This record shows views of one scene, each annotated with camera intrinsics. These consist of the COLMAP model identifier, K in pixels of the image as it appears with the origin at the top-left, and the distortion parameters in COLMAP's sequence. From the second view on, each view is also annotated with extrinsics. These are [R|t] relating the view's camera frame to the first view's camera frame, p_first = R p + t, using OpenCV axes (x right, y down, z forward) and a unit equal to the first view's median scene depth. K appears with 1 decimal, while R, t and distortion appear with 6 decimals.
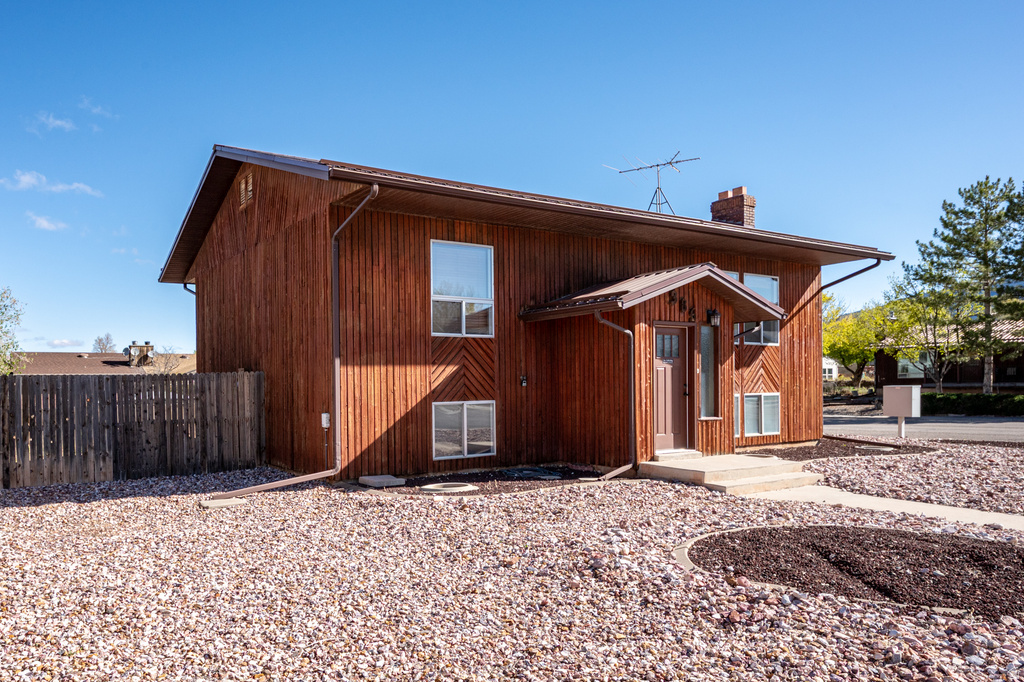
lens RADIAL K [[671.8, 0, 513.3], [0, 671.8, 346.2], [0, 0, 1]] dist [0.003082, 0.000353]
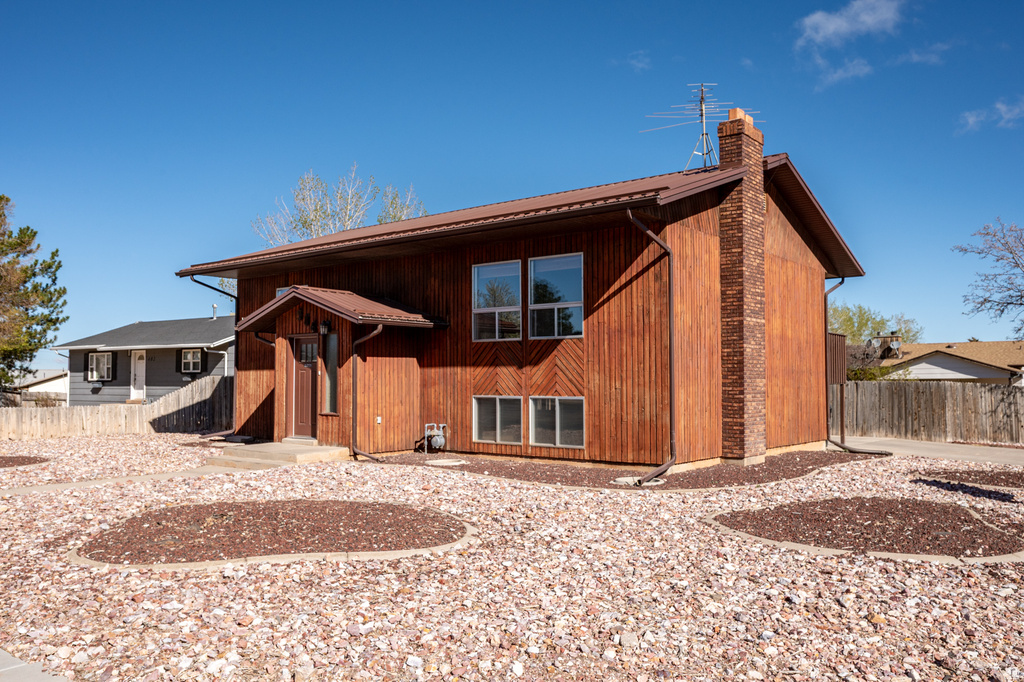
lens RADIAL K [[841.6, 0, 512.7], [0, 841.6, 341.8], [0, 0, 1]] dist [-0.004983, -0.002510]
pose [[0.367980, -0.033897, -0.929216, 1.363412], [0.046203, 0.998767, -0.018137, 0.018679], [0.928685, -0.036258, 0.369093, 0.585984]]
